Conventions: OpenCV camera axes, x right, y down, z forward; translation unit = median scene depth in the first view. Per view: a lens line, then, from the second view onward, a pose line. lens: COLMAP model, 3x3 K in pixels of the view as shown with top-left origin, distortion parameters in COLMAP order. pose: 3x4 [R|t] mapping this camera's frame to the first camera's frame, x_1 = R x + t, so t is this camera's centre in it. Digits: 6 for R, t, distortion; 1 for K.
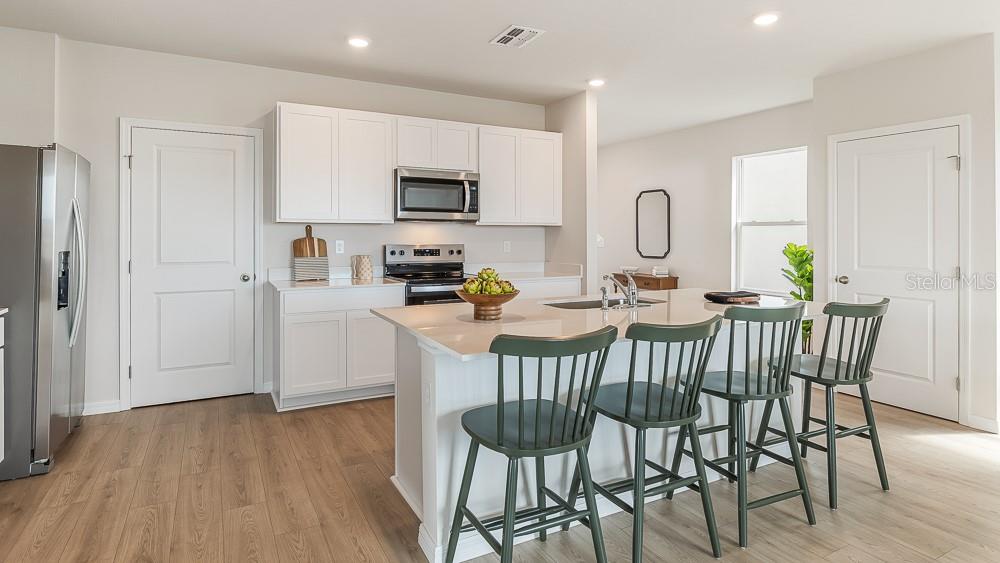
lens RADIAL K [[564.6, 0, 500.0], [0, 564.6, 281.5], [0, 0, 1]] dist [0.000283, 0.000574]
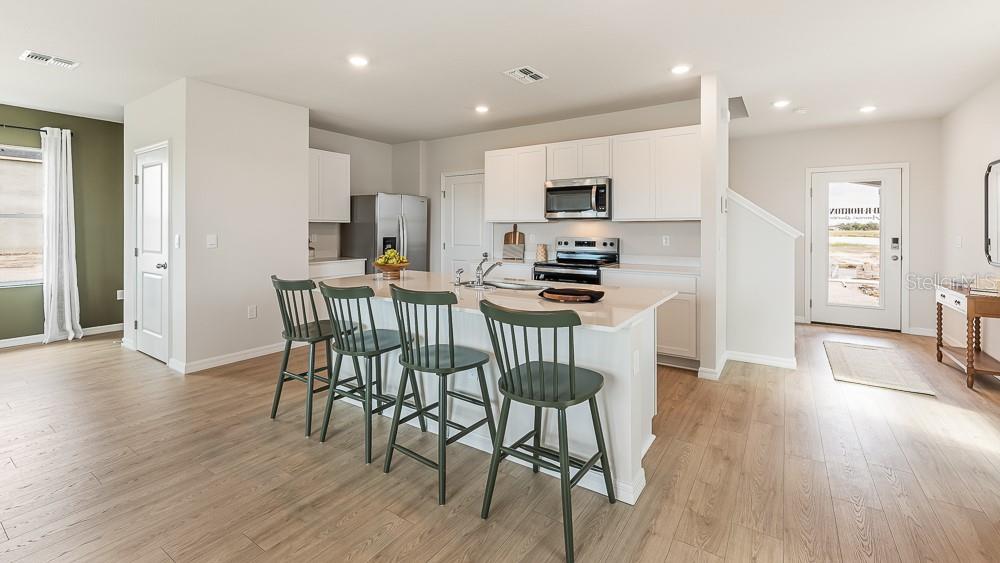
lens RADIAL K [[416.8, 0, 500.0], [0, 416.8, 281.5], [0, 0, 1]] dist [-0.000157, -0.000083]
pose [[0.478040, 0.104675, -0.872078, 0.683709], [-0.073905, 0.994146, 0.078815, -0.028307], [0.875223, 0.026774, 0.482978, 0.399950]]
